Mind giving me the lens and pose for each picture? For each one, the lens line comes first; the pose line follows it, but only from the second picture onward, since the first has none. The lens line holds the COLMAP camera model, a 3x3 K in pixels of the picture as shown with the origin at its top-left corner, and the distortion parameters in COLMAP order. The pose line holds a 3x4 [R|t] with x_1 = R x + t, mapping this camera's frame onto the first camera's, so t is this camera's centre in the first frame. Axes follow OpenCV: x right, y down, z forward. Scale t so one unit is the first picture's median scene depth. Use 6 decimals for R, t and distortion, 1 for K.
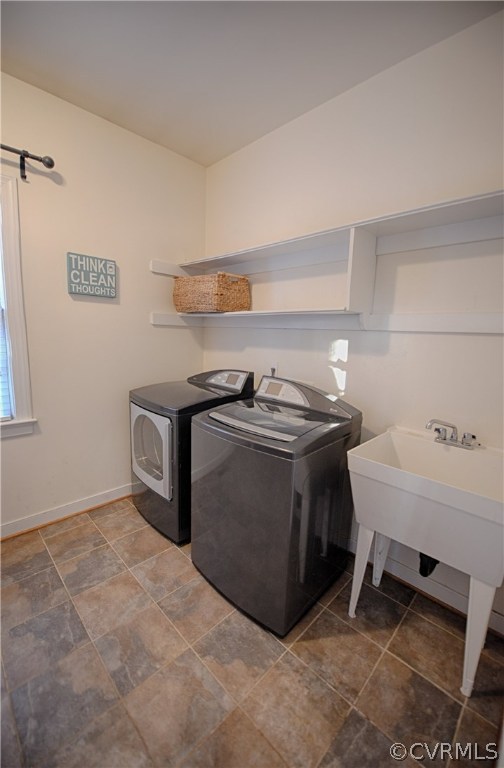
lens RADIAL K [[285.7, 0, 254.6], [0, 285.7, 373.1], [0, 0, 1]] dist [-0.022267, -0.000470]
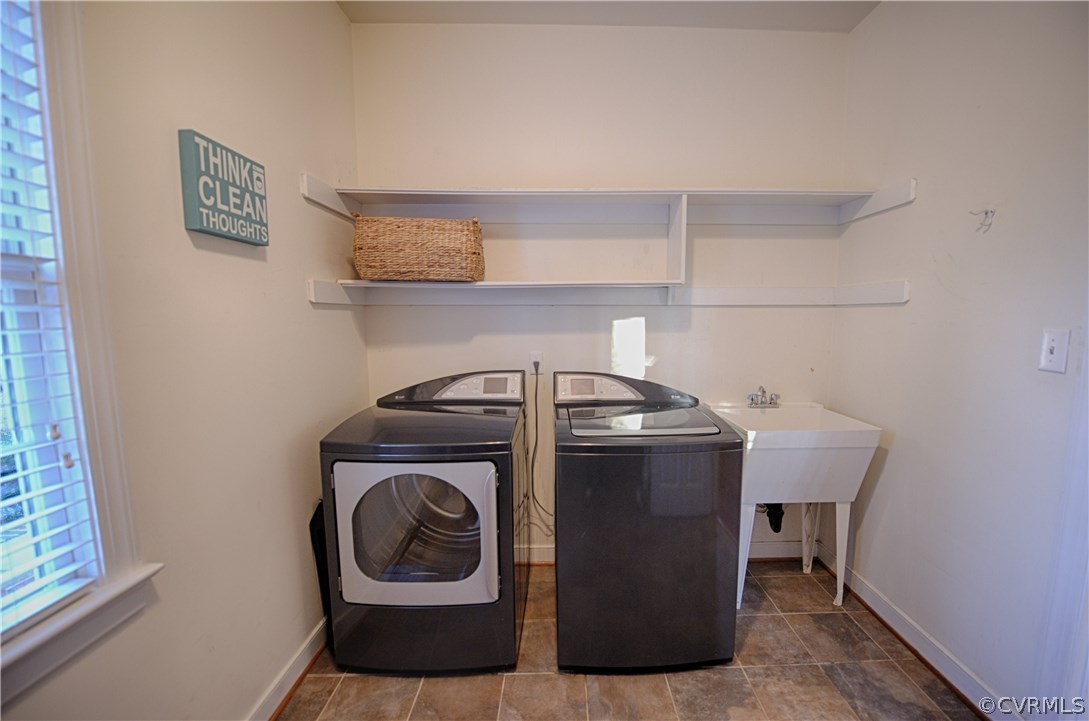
lens RADIAL K [[435.4, 0, 545.5], [0, 435.4, 357.5], [0, 0, 1]] dist [-0.012261, -0.003817]
pose [[0.731768, -0.103736, 0.673614, -0.710657], [0.120813, 0.992440, 0.021591, -0.053127], [-0.670761, 0.065582, 0.738768, 0.214459]]
